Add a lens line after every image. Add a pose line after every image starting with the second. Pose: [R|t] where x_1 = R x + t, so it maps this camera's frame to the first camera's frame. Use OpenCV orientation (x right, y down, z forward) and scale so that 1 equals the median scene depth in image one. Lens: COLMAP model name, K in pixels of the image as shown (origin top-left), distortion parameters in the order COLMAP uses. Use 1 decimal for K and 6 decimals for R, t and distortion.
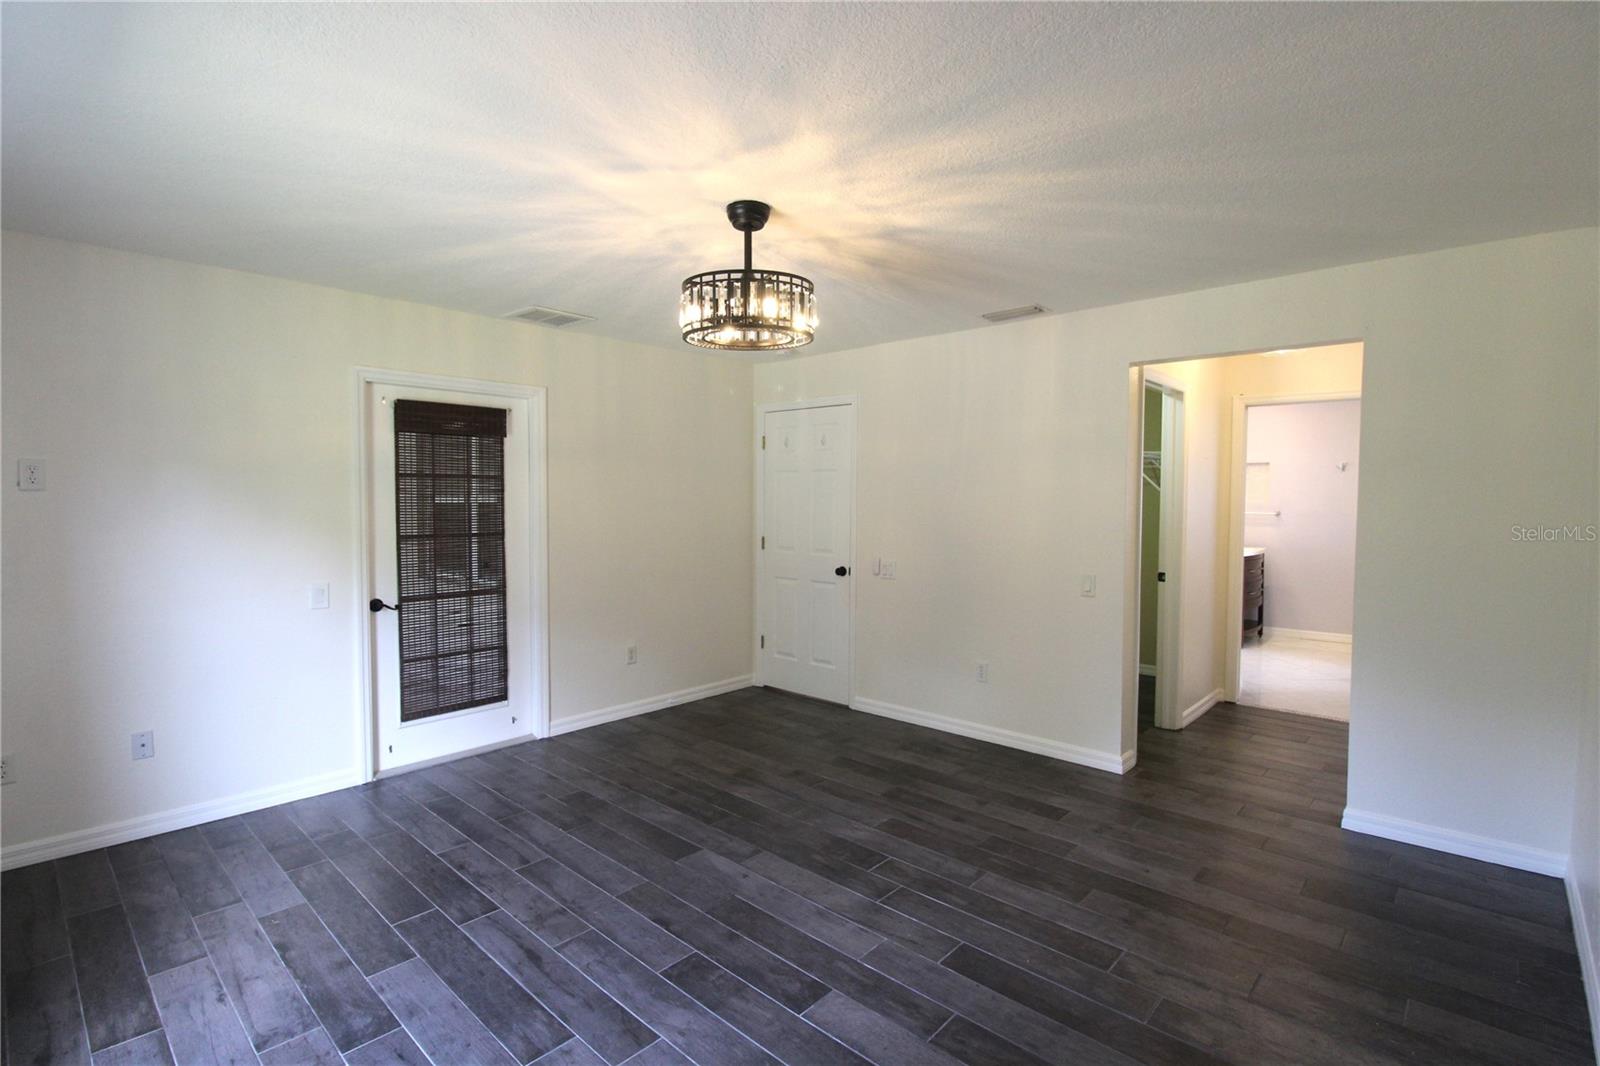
lens RADIAL K [[750.1, 0, 799.8], [0, 750.1, 533.9], [0, 0, 1]] dist [-0.013489, -0.005283]
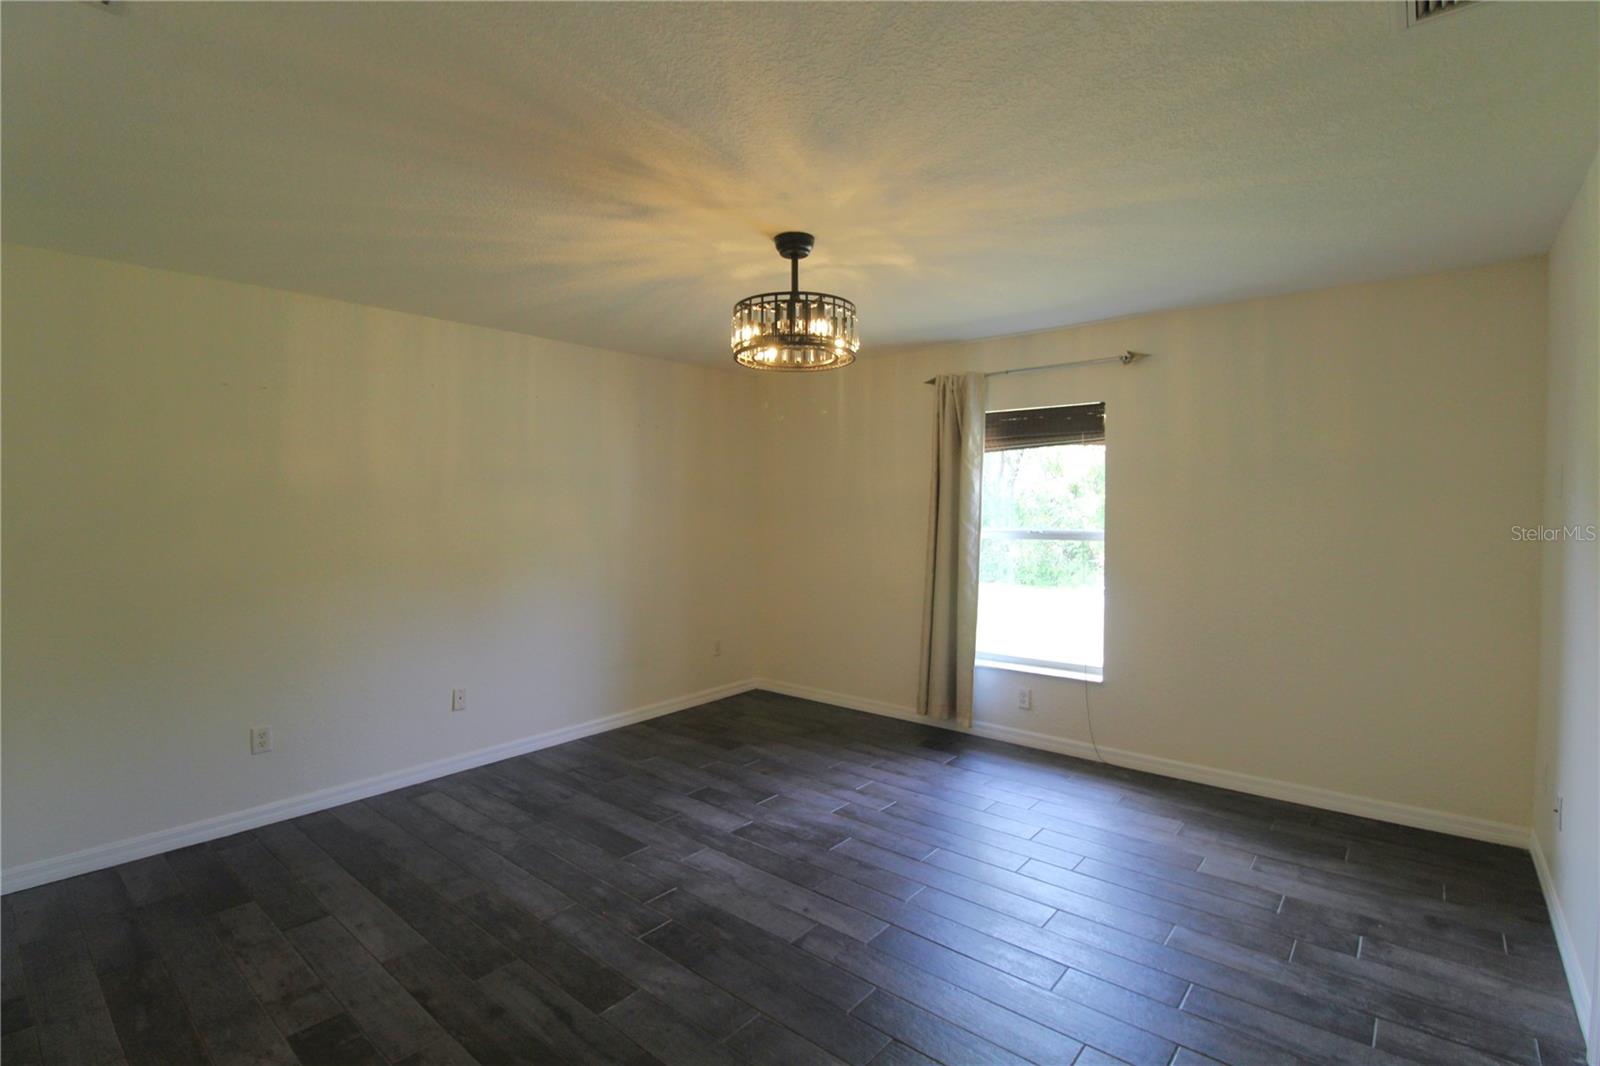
lens RADIAL K [[751.0, 0, 792.8], [0, 751.0, 535.6], [0, 0, 1]] dist [-0.011634, -0.002607]
pose [[-0.999402, 0.004090, -0.034339, -0.025140], [0.000826, 0.995520, 0.094550, -0.097202], [0.034572, 0.094465, -0.994928, 1.845281]]
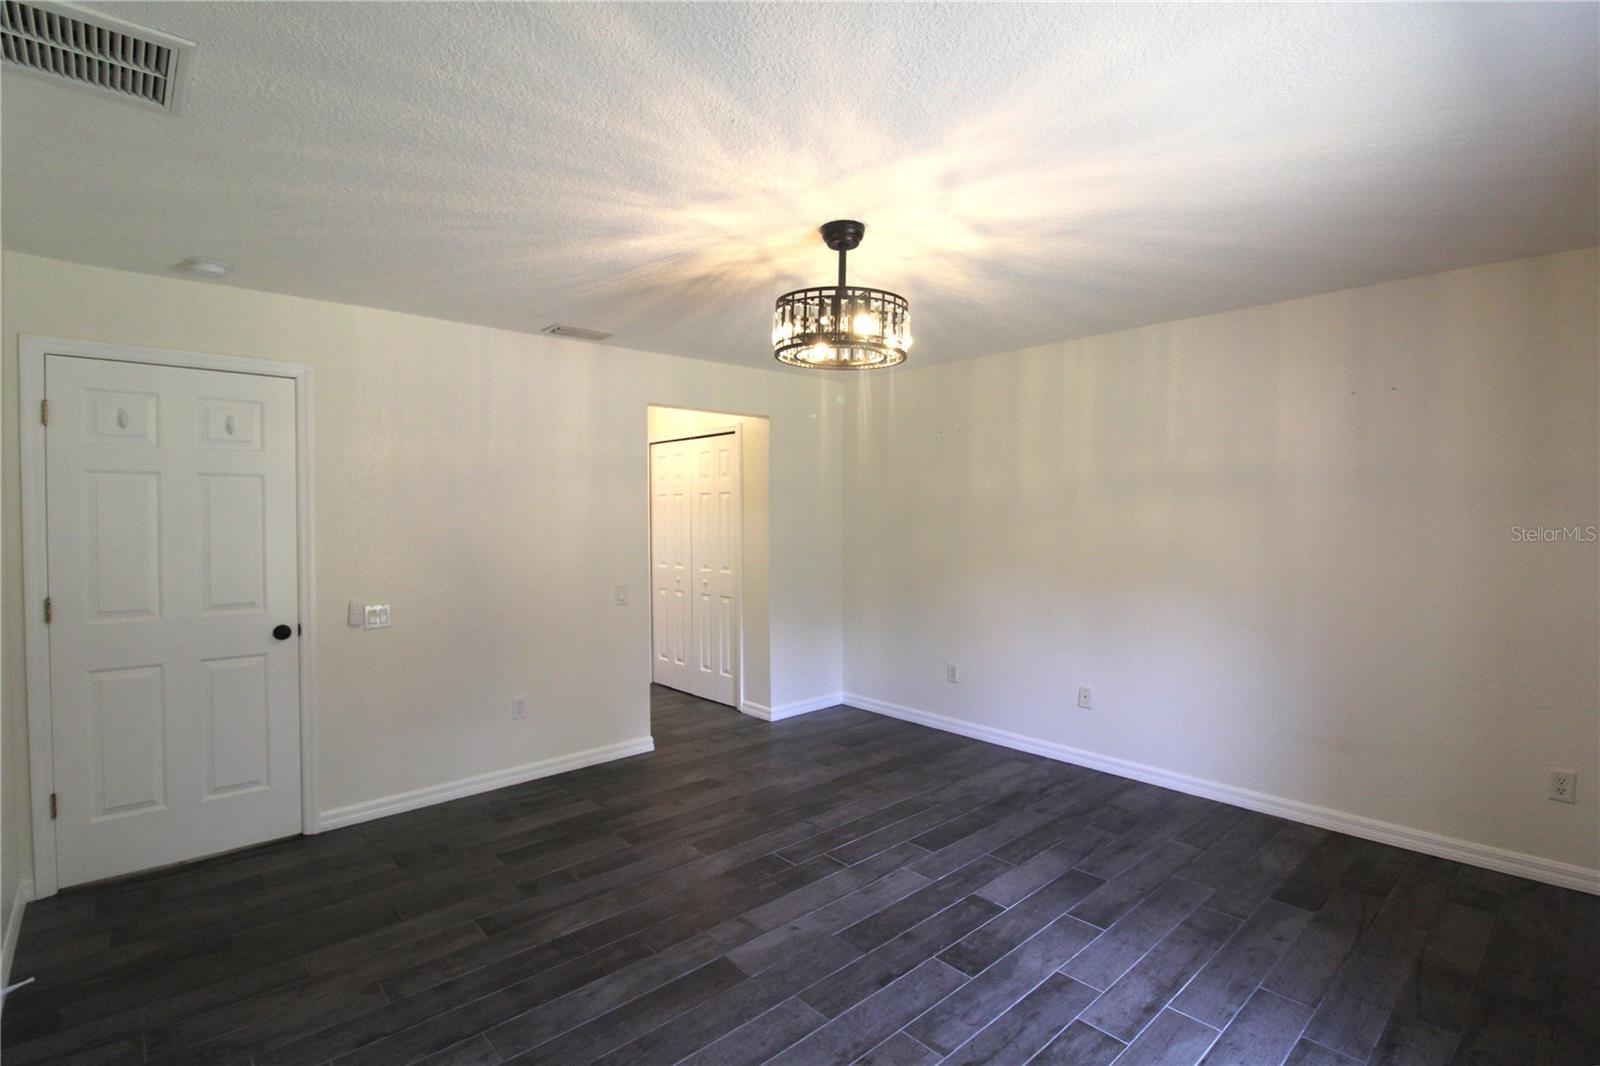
lens RADIAL K [[750.1, 0, 791.8], [0, 750.1, 532.7], [0, 0, 1]] dist [-0.013489, -0.005283]
pose [[0.098034, -0.029181, 0.994755, -0.948120], [0.055202, 0.998191, 0.023842, -0.048308], [-0.993651, 0.052575, 0.099468, 0.865830]]
